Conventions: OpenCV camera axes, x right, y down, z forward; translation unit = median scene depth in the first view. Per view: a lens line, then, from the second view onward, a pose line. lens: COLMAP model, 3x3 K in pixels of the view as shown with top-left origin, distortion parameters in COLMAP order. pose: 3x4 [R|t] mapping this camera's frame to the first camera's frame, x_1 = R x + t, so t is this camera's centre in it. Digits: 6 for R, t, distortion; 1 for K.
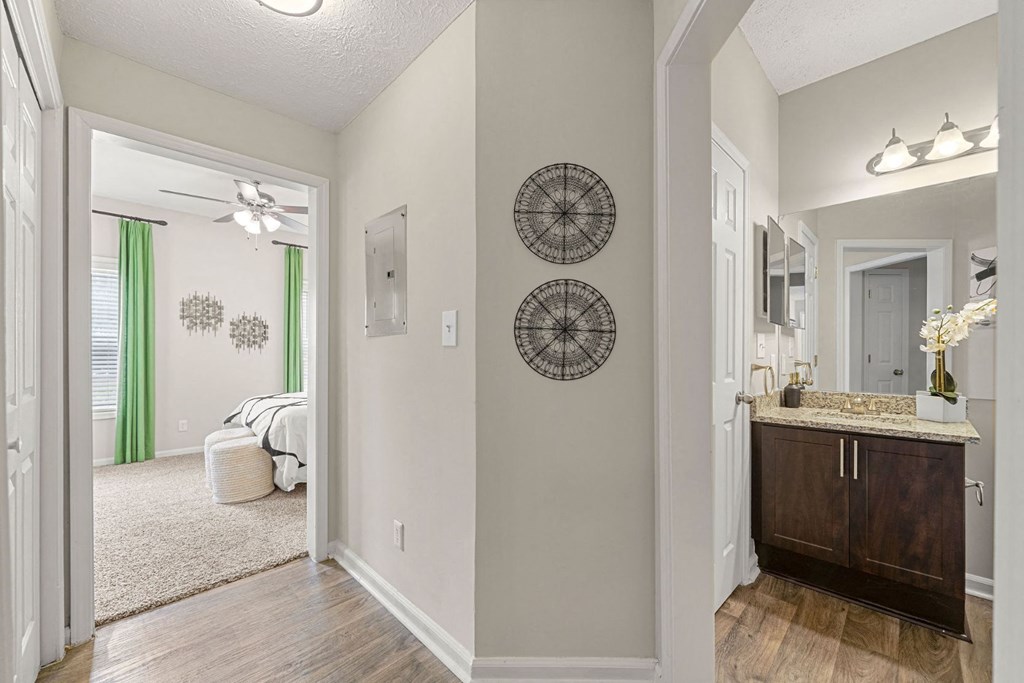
lens RADIAL K [[398.6, 0, 511.8], [0, 398.6, 348.8], [0, 0, 1]] dist [0.003435, 0.000454]
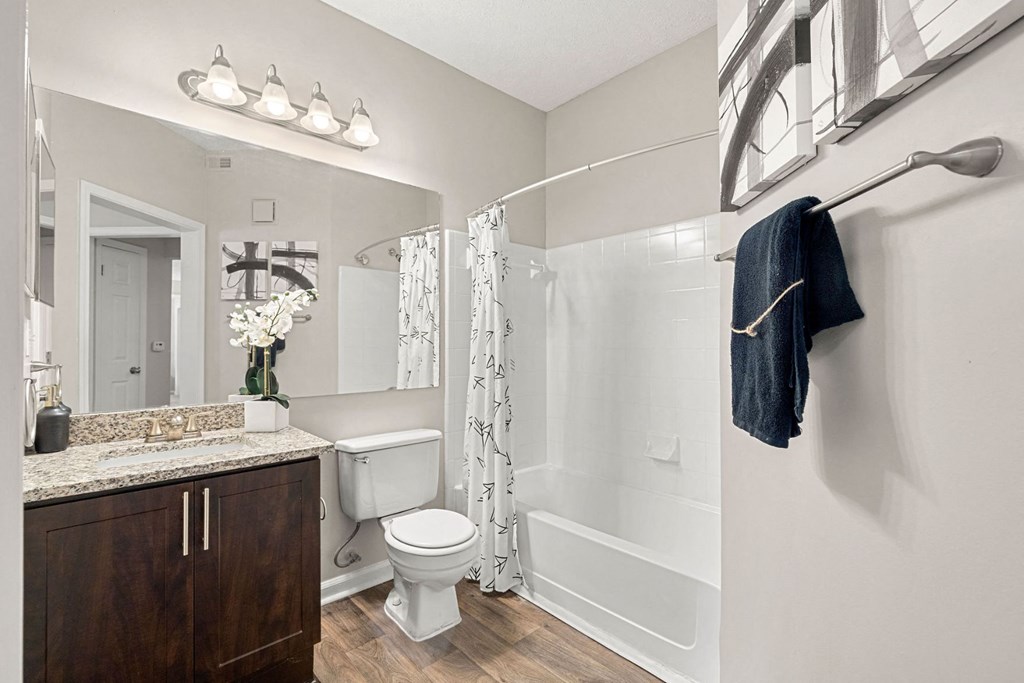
lens RADIAL K [[452.3, 0, 511.8], [0, 452.3, 339.7], [0, 0, 1]] dist [0.000729, 0.000036]
pose [[0.043871, 0.009396, 0.998993, 0.144448], [-0.004254, 0.999948, -0.009218, 0.000723], [-0.999028, -0.003845, 0.043908, 0.419942]]
